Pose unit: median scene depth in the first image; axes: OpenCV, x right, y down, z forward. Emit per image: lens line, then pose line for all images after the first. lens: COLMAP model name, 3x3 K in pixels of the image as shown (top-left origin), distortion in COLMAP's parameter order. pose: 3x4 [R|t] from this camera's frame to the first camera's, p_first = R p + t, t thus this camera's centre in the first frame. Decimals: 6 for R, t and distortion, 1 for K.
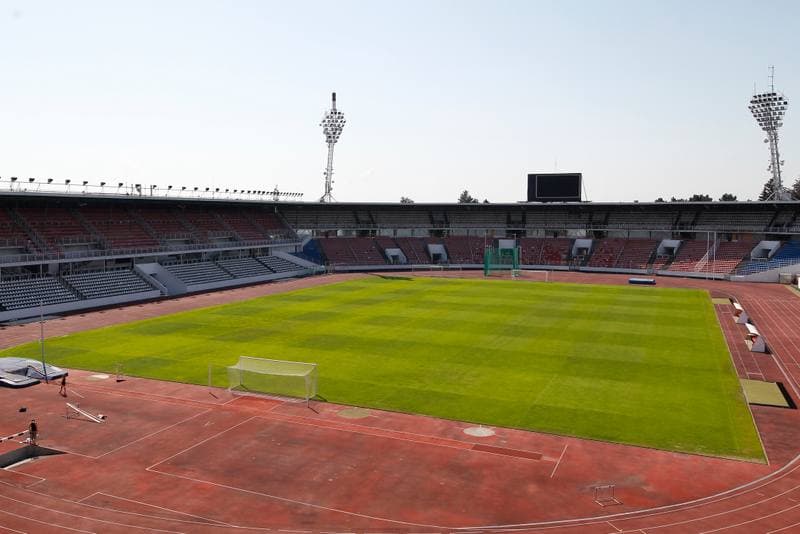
lens RADIAL K [[668.4, 0, 360.0], [0, 668.4, 243.0], [0, 0, 1]] dist [-0.012538, 0.003304]
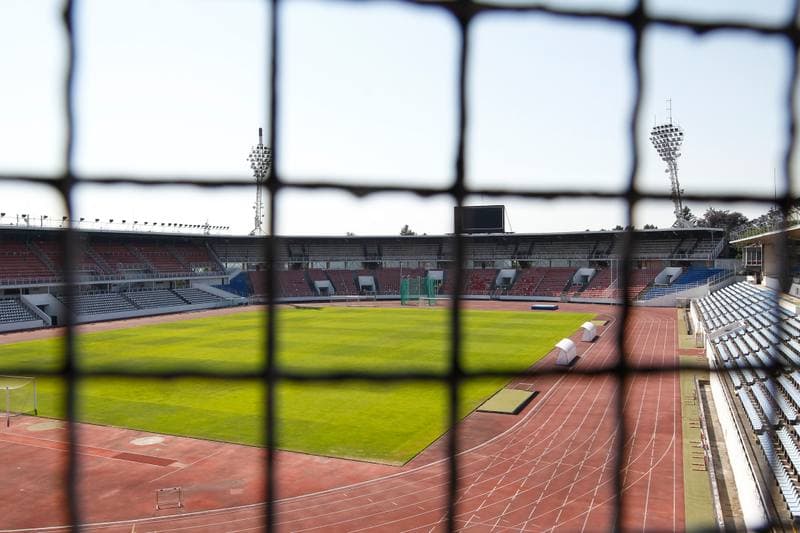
lens RADIAL K [[641.6, 0, 407.9], [0, 641.6, 273.6], [0, 0, 1]] dist [0.003877, -0.031790]
pose [[0.999271, -0.010810, 0.036611, 0.159191], [0.011500, 0.999759, -0.018695, 0.019461], [-0.036400, 0.019102, 0.999155, 0.018612]]
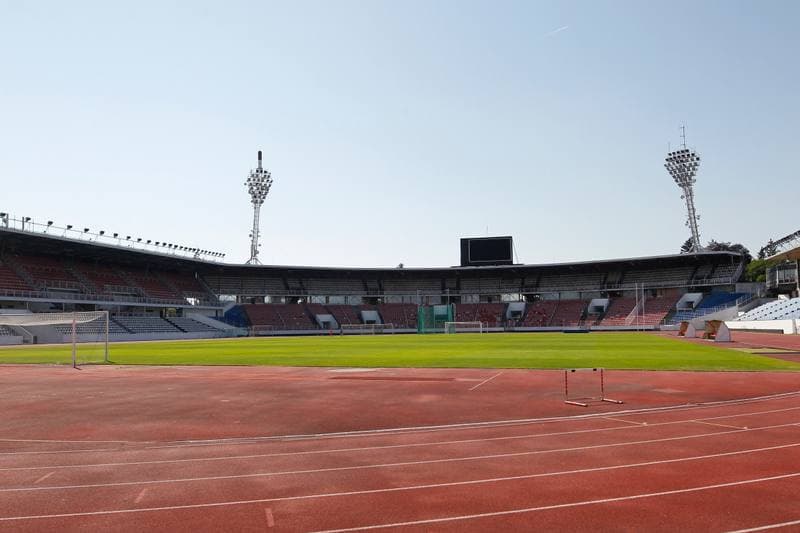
lens RADIAL K [[606.5, 0, 413.4], [0, 606.5, 294.8], [0, 0, 1]] dist [-0.006843, -0.012593]
pose [[0.987847, -0.007401, 0.155253, 0.045556], [0.024085, 0.994090, -0.105857, 0.082888], [-0.153552, 0.108310, 0.982187, 0.145088]]
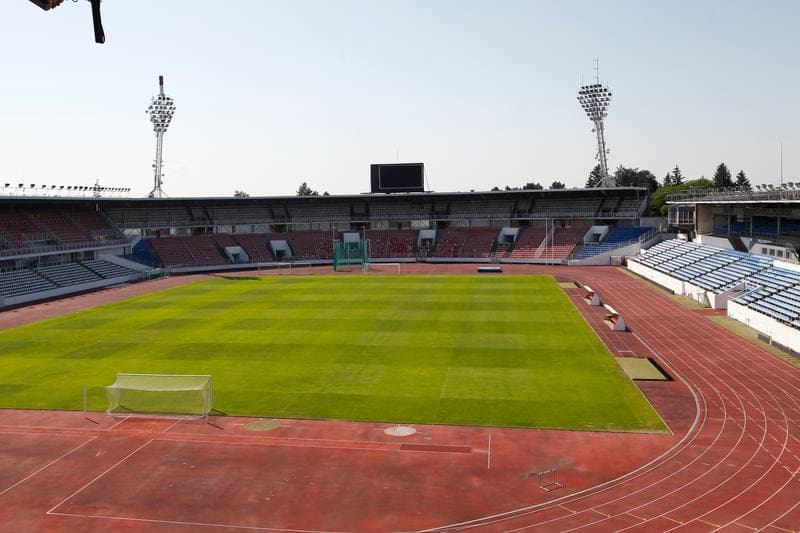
lens RADIAL K [[713.1, 0, 348.0], [0, 713.1, 245.7], [0, 0, 1]] dist [-0.001440, -0.021260]
pose [[0.969359, -0.036637, 0.242900, -0.039602], [0.034540, 0.999320, 0.012889, -0.000046], [-0.243207, -0.004105, 0.969966, 0.006632]]
